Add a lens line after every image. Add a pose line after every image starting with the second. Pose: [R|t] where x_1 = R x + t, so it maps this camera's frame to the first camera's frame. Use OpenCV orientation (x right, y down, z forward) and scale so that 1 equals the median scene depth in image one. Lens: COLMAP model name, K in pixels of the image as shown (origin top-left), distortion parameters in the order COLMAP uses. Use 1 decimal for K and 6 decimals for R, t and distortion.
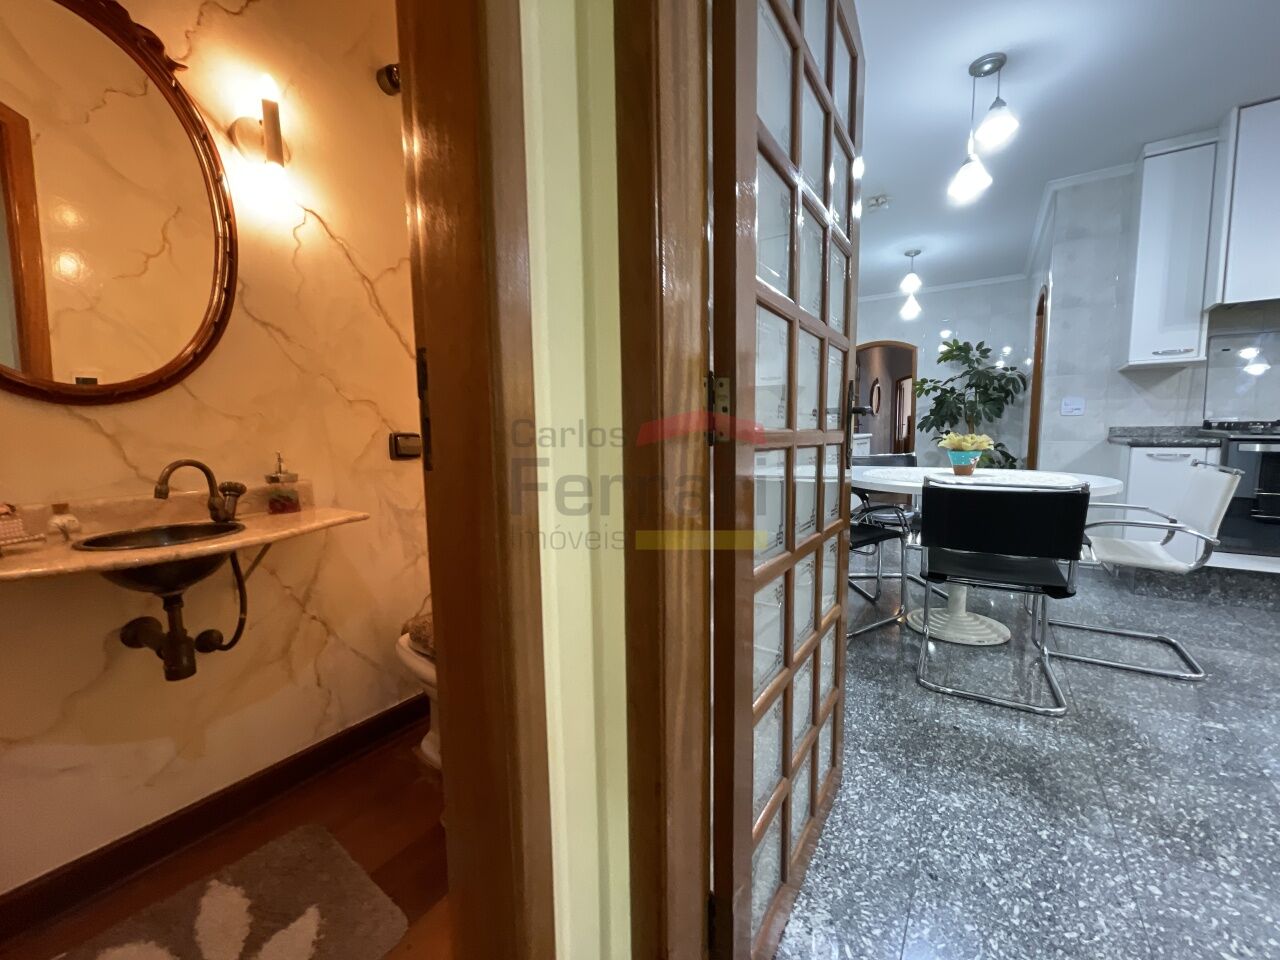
lens RADIAL K [[517.1, 0, 640.2], [0, 517.1, 482.6], [0, 0, 1]] dist [-0.002770, 0.000133]
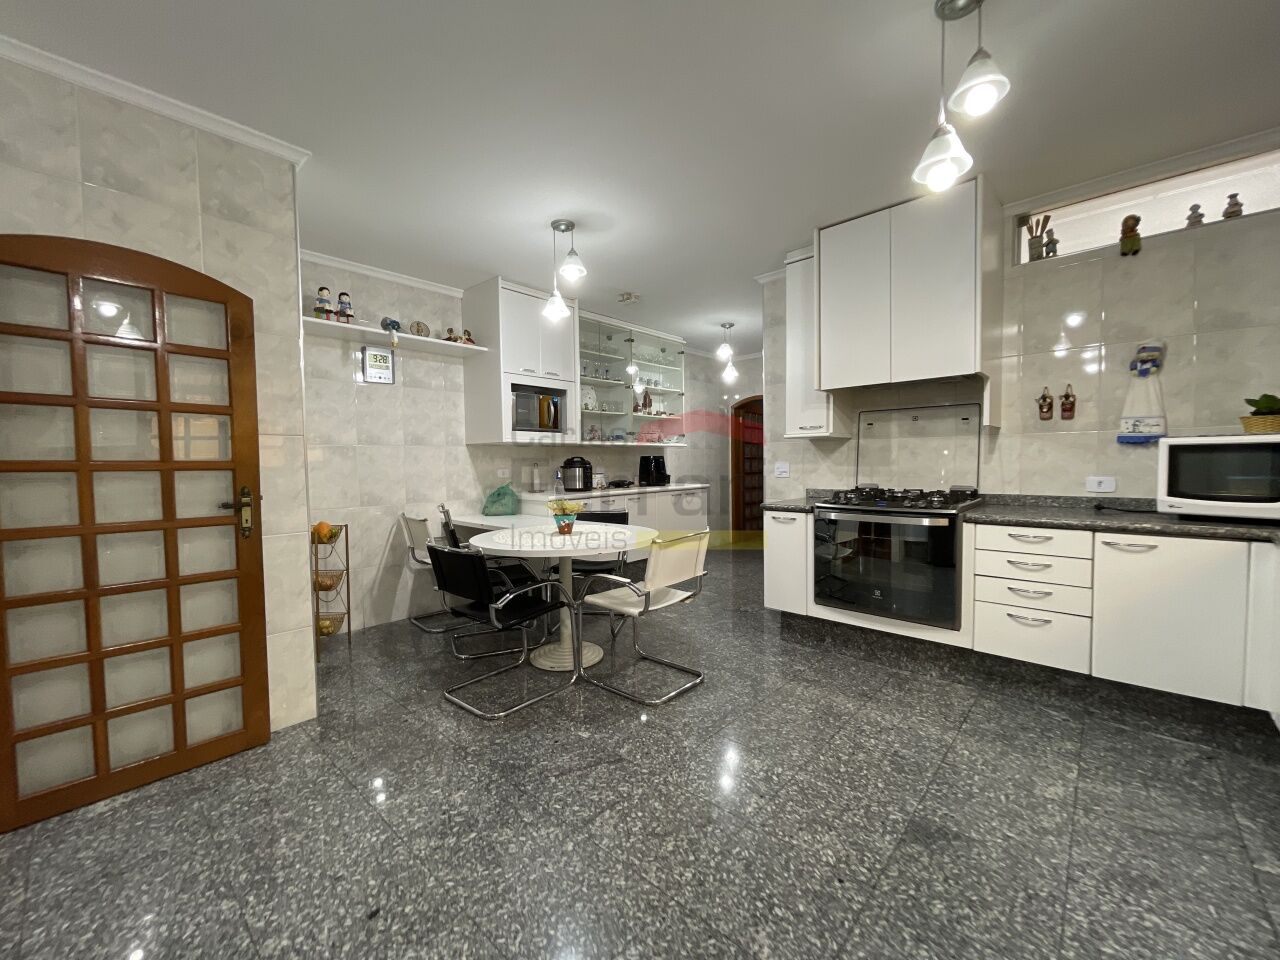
lens RADIAL K [[517.1, 0, 637.4], [0, 517.1, 480.0], [0, 0, 1]] dist [-0.002770, 0.000133]
pose [[0.988515, 0.006618, -0.150975, 0.861171], [-0.016304, 0.997880, -0.063006, -0.059690], [0.150238, 0.064743, 0.986528, -0.198447]]
